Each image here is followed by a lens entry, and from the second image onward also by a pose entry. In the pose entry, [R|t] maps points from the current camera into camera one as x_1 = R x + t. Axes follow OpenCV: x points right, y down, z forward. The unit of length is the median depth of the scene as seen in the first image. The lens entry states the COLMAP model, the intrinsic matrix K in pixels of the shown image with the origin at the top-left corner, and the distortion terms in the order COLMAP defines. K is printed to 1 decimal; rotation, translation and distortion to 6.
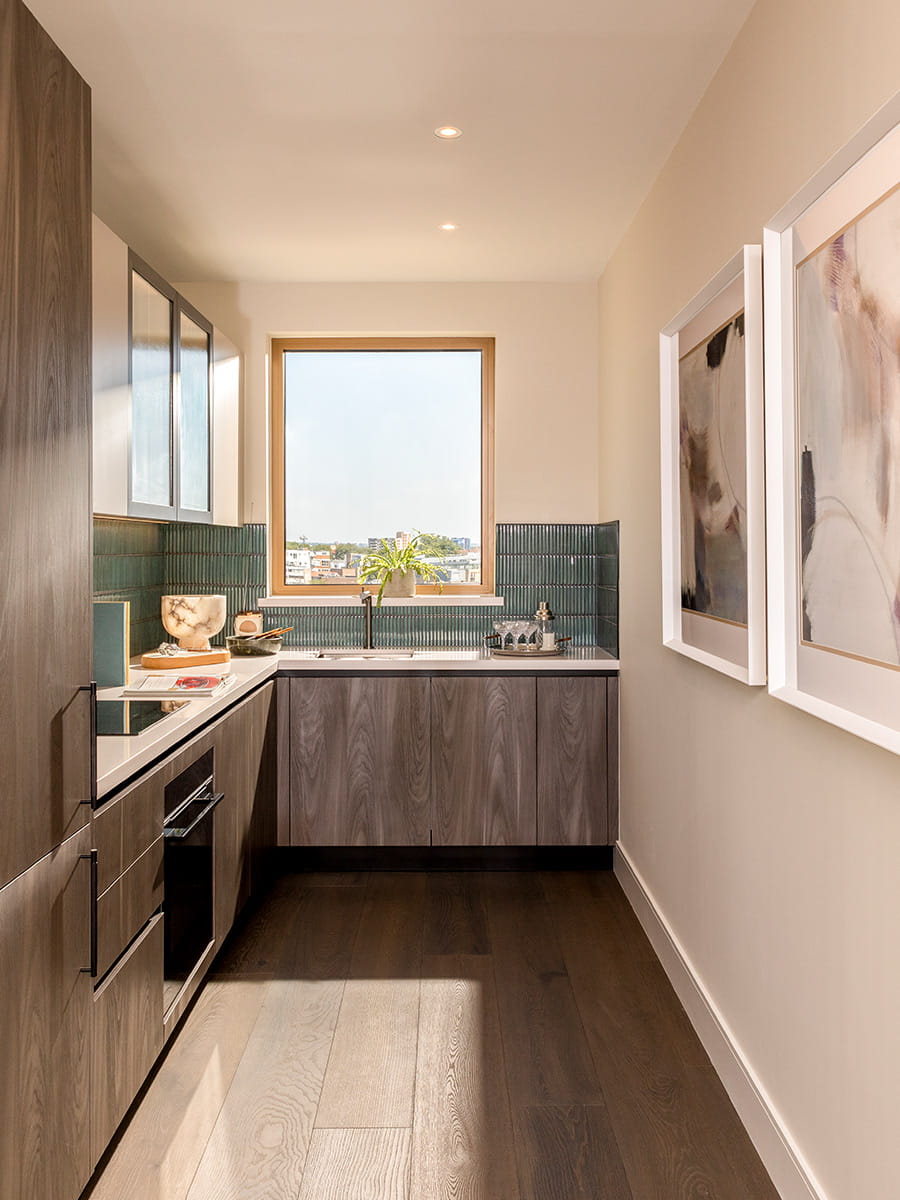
lens RADIAL K [[1101.8, 0, 447.5], [0, 1101.8, 561.4], [0, 0, 1]] dist [0.002482, -0.000911]
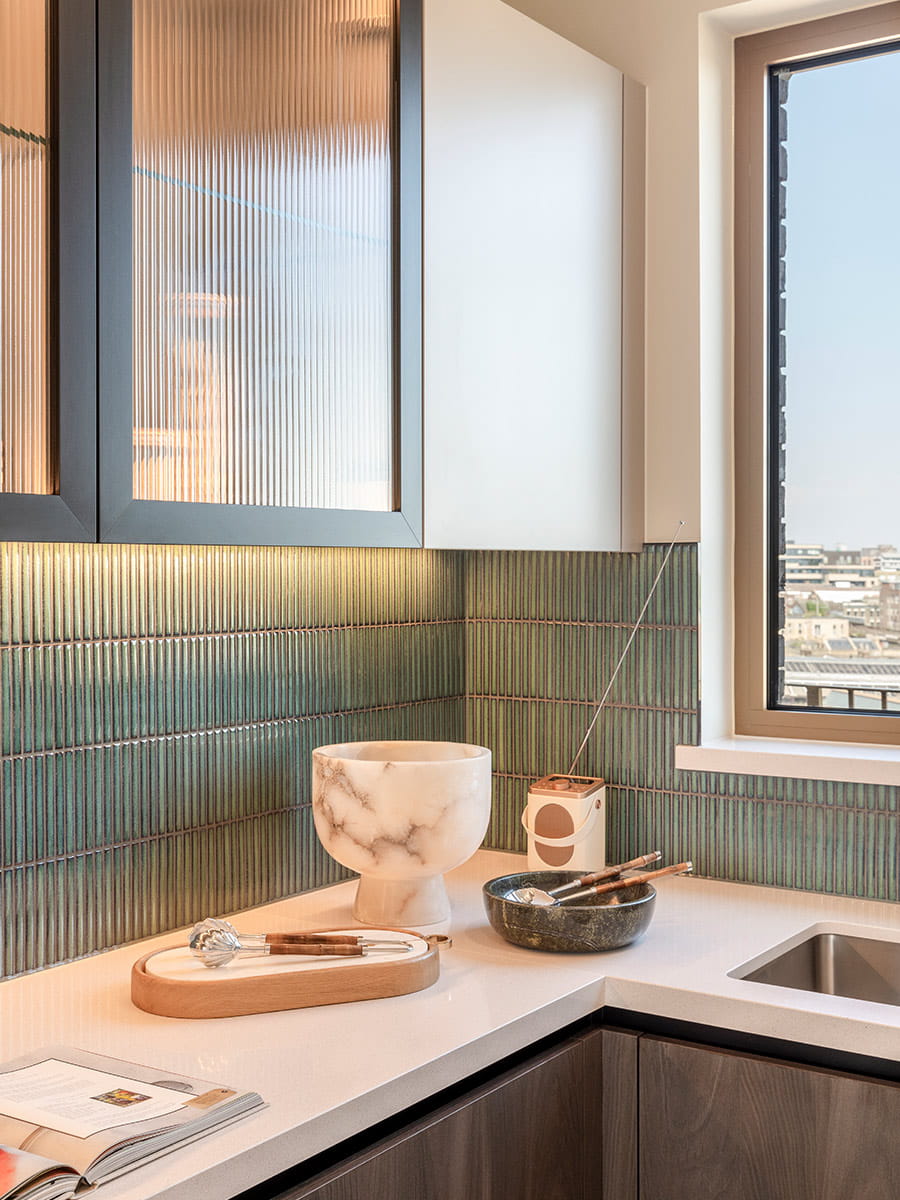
lens RADIAL K [[1429.1, 0, 450.0], [0, 1429.1, 600.0], [0, 0, 1]] dist [0.006036, -0.011862]
pose [[0.821994, 0.011160, -0.569386, 0.040953], [-0.004216, 0.999900, 0.013511, -0.022737], [0.569480, -0.008706, 0.821959, 0.615455]]
